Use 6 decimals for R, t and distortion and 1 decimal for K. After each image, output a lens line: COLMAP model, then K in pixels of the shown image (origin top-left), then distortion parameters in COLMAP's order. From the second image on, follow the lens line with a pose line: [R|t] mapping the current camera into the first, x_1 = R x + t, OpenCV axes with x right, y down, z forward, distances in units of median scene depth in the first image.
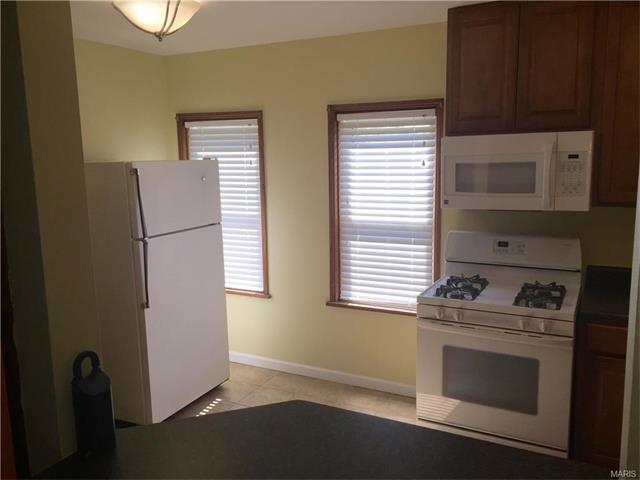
lens RADIAL K [[548.7, 0, 321.7], [0, 548.7, 241.6], [0, 0, 1]] dist [0.075302, -0.066723]
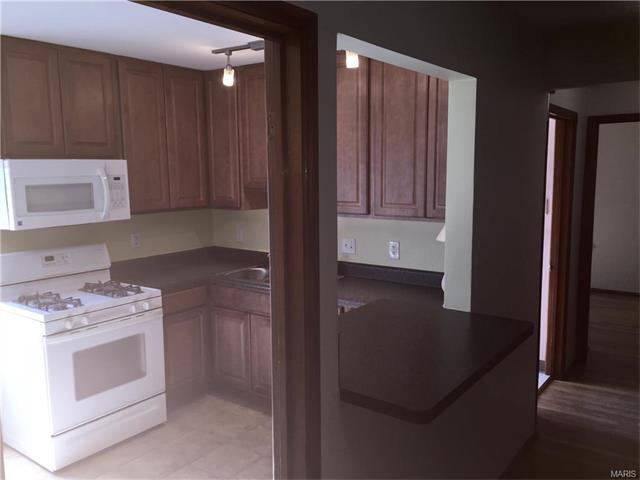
lens RADIAL K [[548.7, 0, 321.7], [0, 548.7, 241.6], [0, 0, 1]] dist [0.075302, -0.066723]
pose [[0.165041, -0.115043, 0.979554, -0.698448], [0.166732, 0.982134, 0.087254, -0.036768], [-0.972091, 0.148923, 0.181274, 0.286332]]
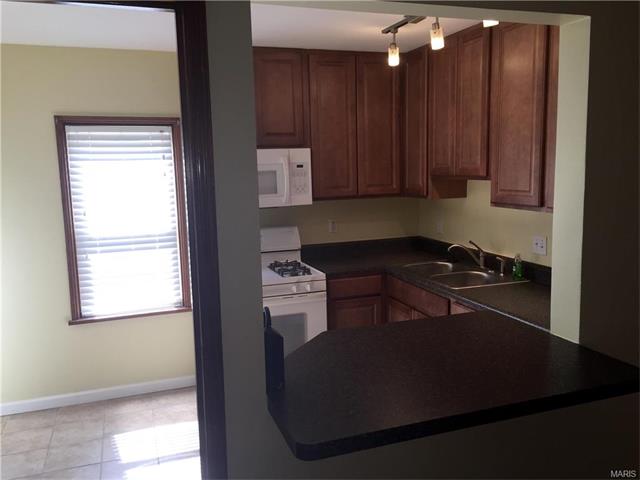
lens RADIAL K [[548.7, 0, 321.7], [0, 548.7, 241.6], [0, 0, 1]] dist [0.075302, -0.066723]
pose [[0.687527, -0.100941, 0.719108, -0.480455], [0.129629, 0.991446, 0.015233, 0.019895], [-0.714495, 0.082744, 0.694731, 0.010395]]
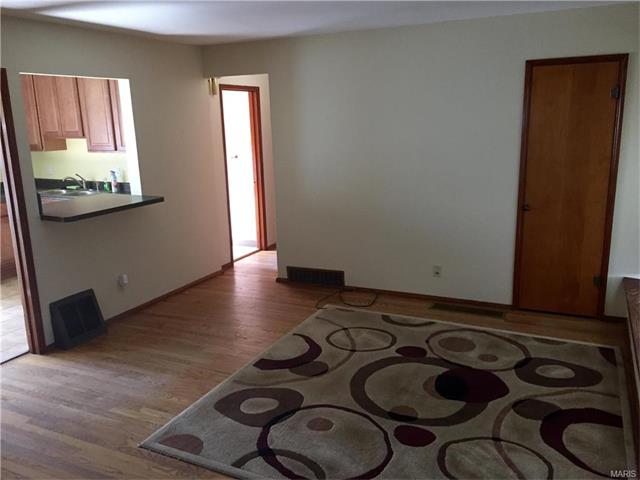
lens RADIAL K [[543.7, 0, 320.5], [0, 543.7, 238.3], [0, 0, 1]] dist [0.084617, -0.093840]
pose [[-0.018510, -0.201387, 0.979337, -1.512989], [0.190025, 0.960943, 0.201196, 0.067923], [-0.981605, 0.189822, 0.020481, -0.294907]]
